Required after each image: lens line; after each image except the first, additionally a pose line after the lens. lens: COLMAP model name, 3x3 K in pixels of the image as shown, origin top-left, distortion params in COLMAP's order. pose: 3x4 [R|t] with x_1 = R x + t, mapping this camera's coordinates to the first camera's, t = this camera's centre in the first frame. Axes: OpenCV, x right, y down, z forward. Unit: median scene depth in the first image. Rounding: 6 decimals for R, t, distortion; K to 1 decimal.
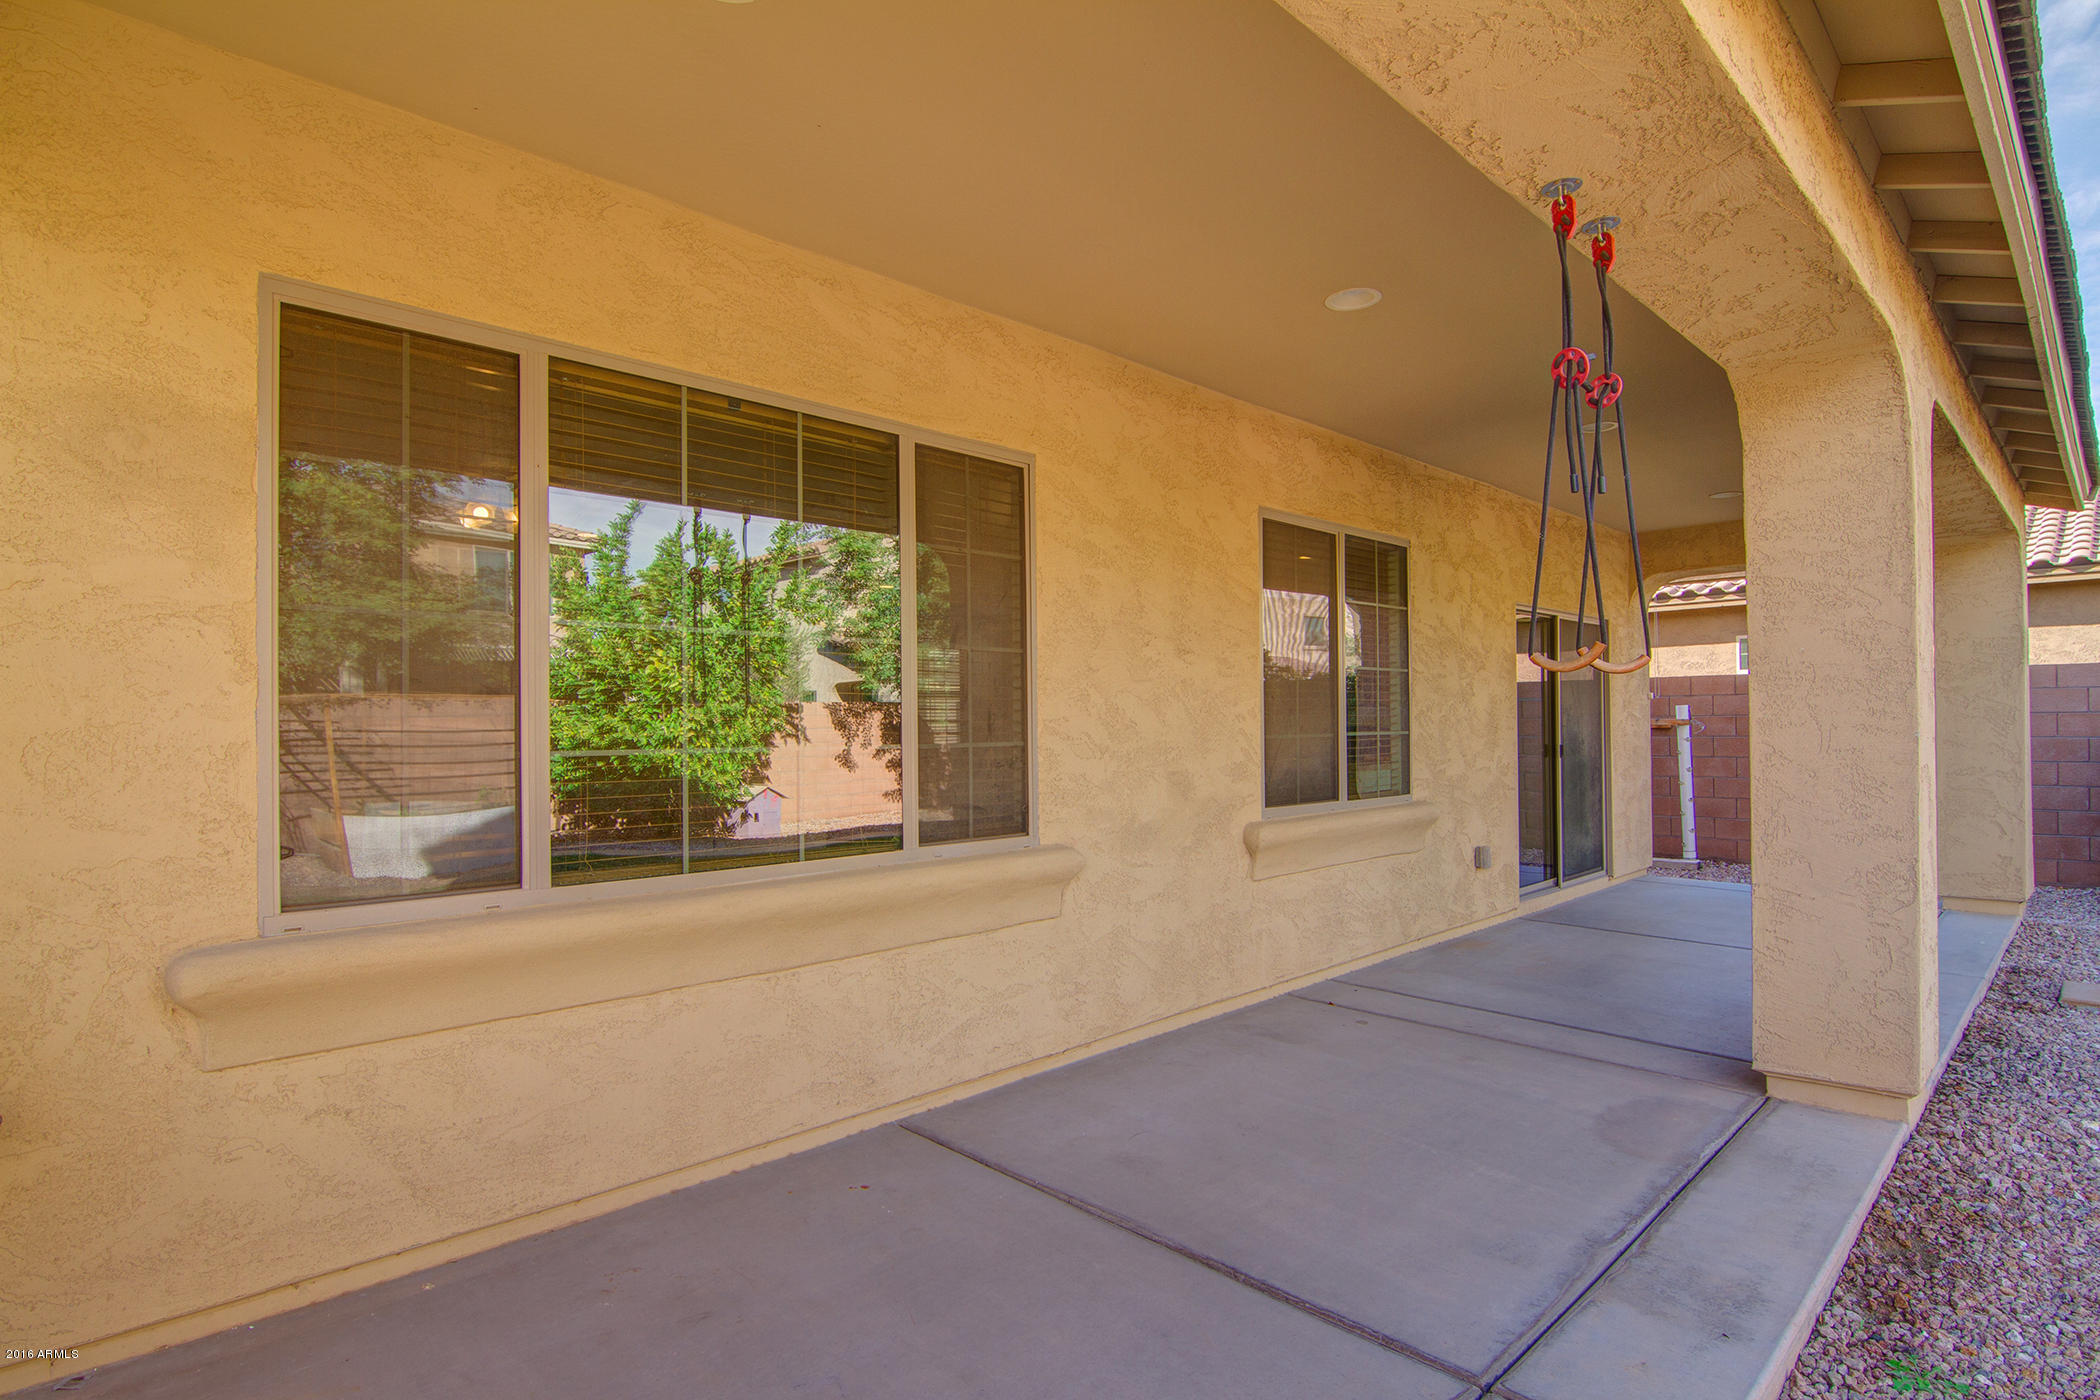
lens RADIAL K [[1069.4, 0, 1043.8], [0, 1069.4, 713.8], [0, 0, 1]] dist [-0.000969, -0.015666]
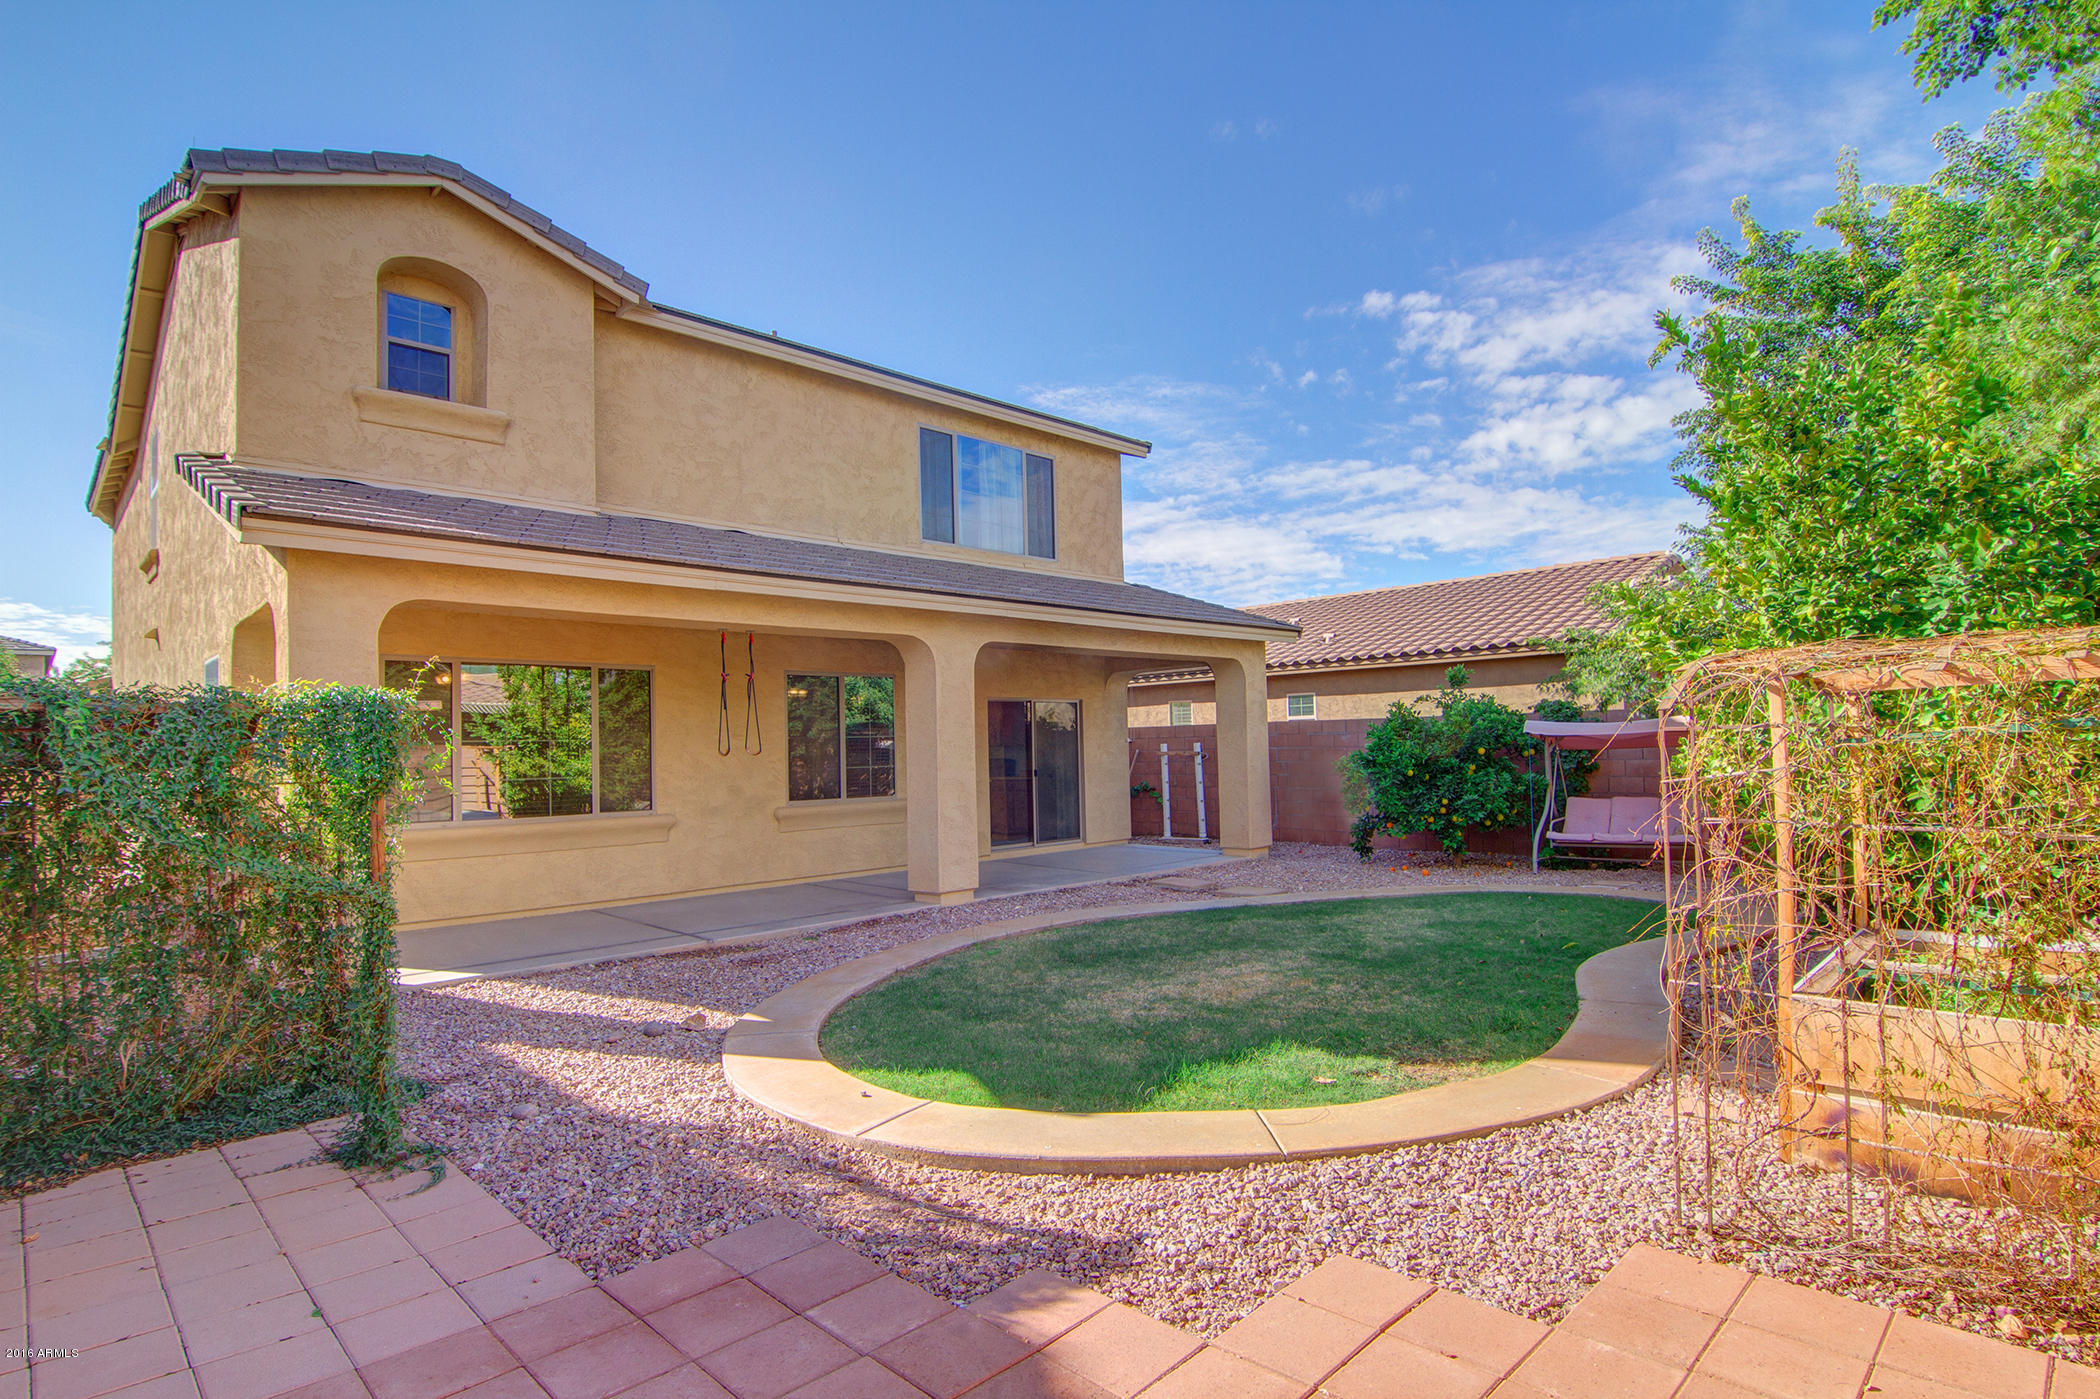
lens RADIAL K [[1069.4, 0, 1043.8], [0, 1069.4, 713.3], [0, 0, 1]] dist [-0.000969, -0.015666]
pose [[0.999748, -0.018362, 0.012895, 0.611302], [0.018668, 0.999535, -0.024089, -0.027961], [-0.012447, 0.024324, 0.999627, -1.093406]]
